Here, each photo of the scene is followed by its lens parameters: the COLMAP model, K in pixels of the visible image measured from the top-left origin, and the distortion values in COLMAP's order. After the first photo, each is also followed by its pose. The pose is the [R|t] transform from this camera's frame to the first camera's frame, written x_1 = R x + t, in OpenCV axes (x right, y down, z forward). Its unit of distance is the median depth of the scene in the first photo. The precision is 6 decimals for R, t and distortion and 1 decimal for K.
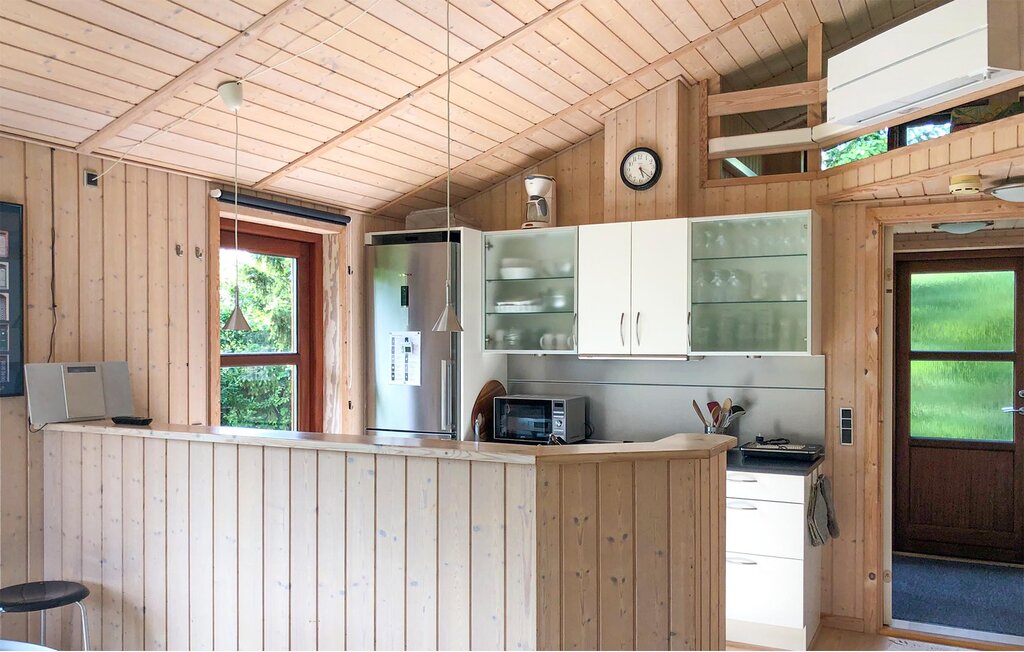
lens RADIAL K [[874.3, 0, 512.7], [0, 874.3, 347.8], [0, 0, 1]] dist [0.003996, 0.003522]
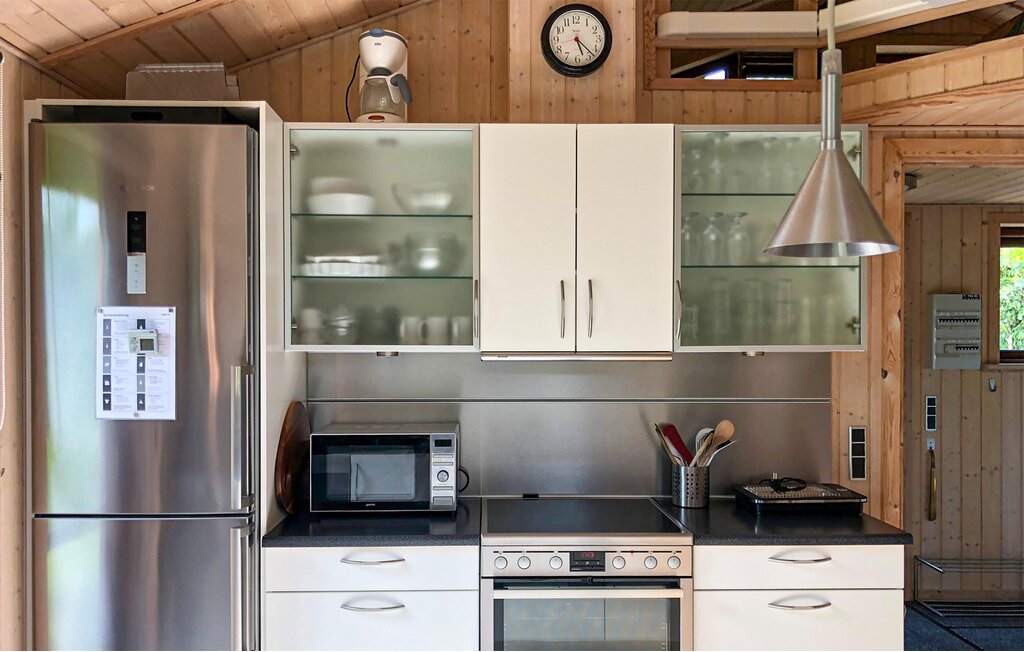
lens RADIAL K [[874.3, 0, 512.7], [0, 874.3, 347.8], [0, 0, 1]] dist [0.003996, 0.003522]
pose [[0.880752, -0.004231, 0.473560, -0.172101], [0.005199, 0.999986, -0.000735, 0.005262], [-0.473550, 0.003110, 0.880761, 0.489233]]
